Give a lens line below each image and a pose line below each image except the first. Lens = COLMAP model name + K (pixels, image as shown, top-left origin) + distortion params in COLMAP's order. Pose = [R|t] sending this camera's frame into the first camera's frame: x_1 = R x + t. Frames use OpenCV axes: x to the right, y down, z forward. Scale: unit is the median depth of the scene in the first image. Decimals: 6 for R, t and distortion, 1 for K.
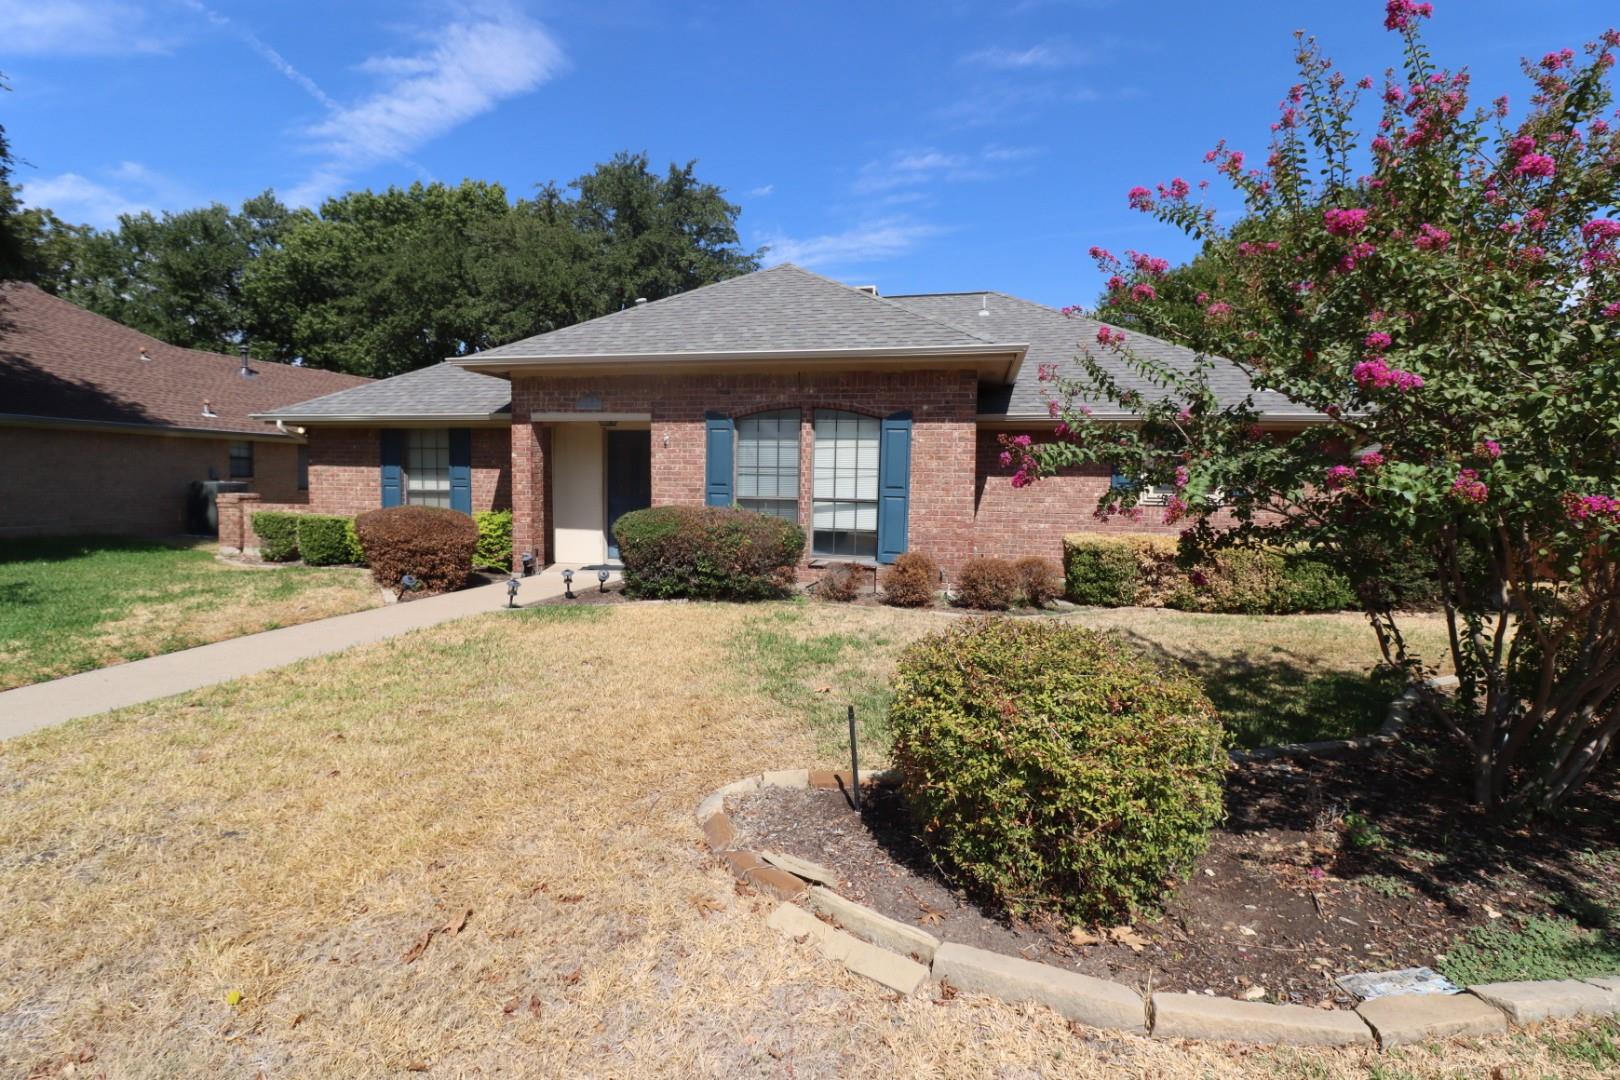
lens RADIAL K [[766.0, 0, 804.8], [0, 766.0, 533.2], [0, 0, 1]] dist [-0.003019, -0.011600]
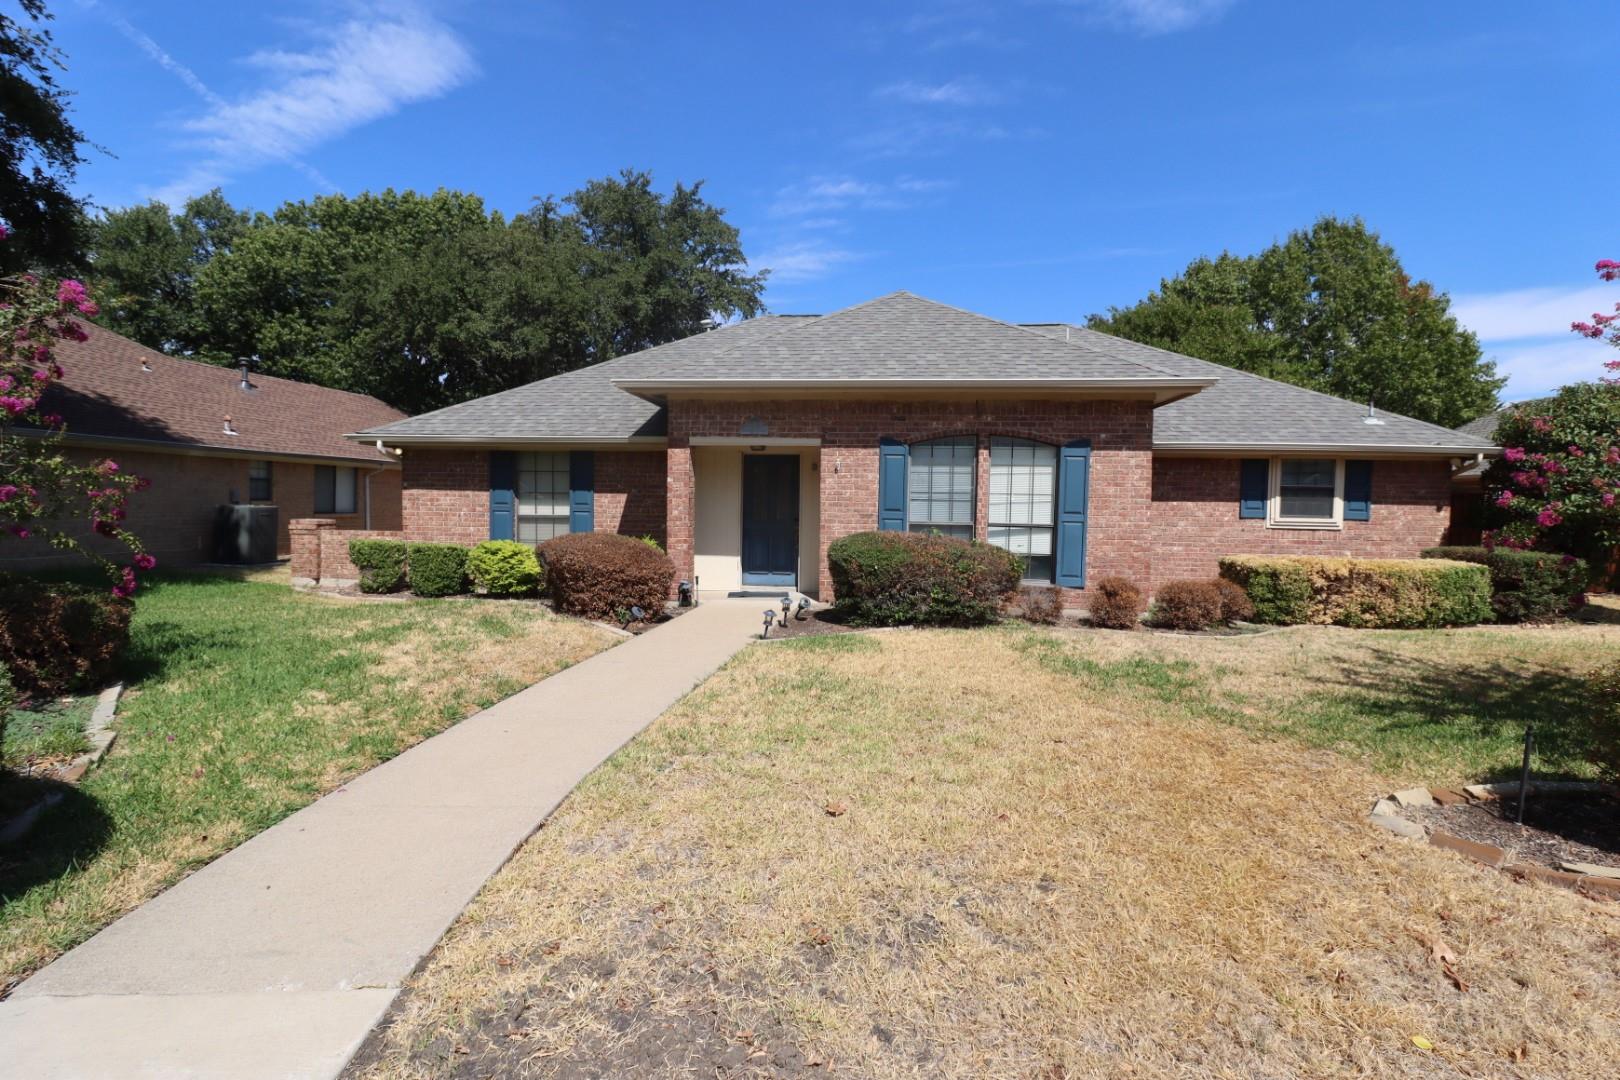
lens RADIAL K [[766.0, 0, 814.7], [0, 766.0, 541.2], [0, 0, 1]] dist [-0.003019, -0.011600]
pose [[0.992571, -0.006276, 0.121501, -0.243992], [0.008307, 0.999834, -0.016216, -0.005595], [-0.121380, 0.017104, 0.992459, 0.013334]]
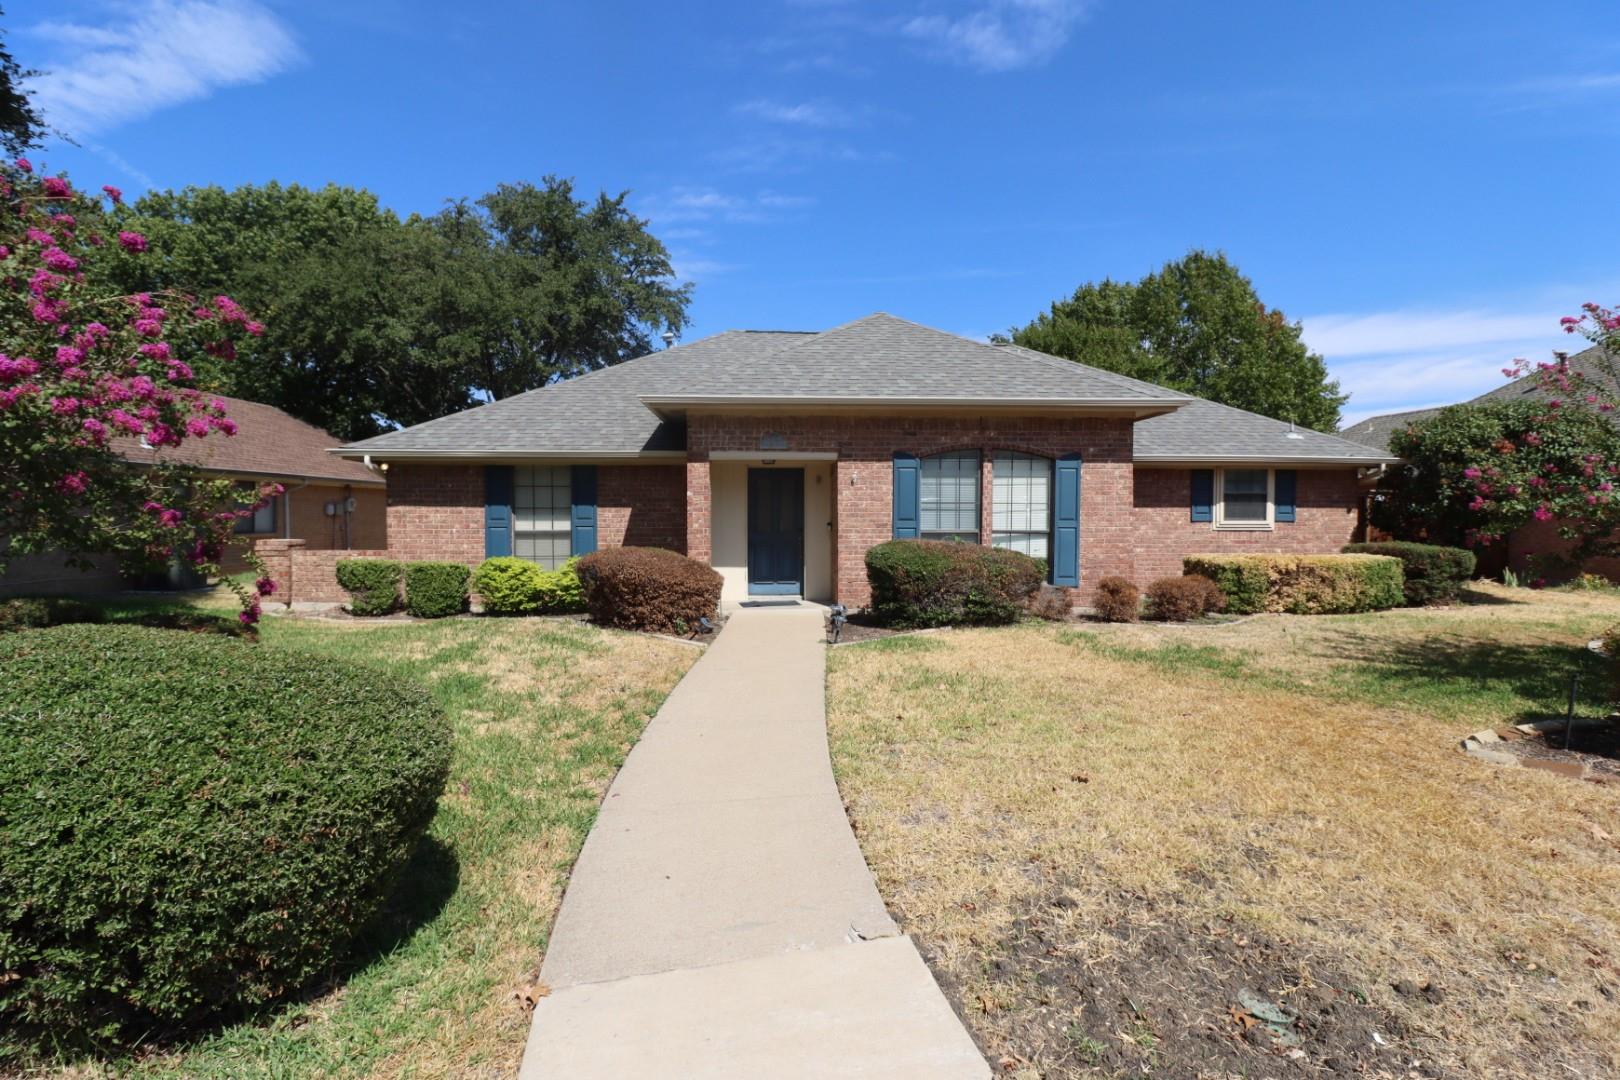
lens RADIAL K [[766.0, 0, 801.8], [0, 766.0, 545.6], [0, 0, 1]] dist [-0.003019, -0.011600]
pose [[0.961622, -0.026254, 0.273119, -0.395482], [0.033363, 0.999214, -0.021417, -0.006870], [-0.272342, 0.029707, 0.961742, 0.010329]]
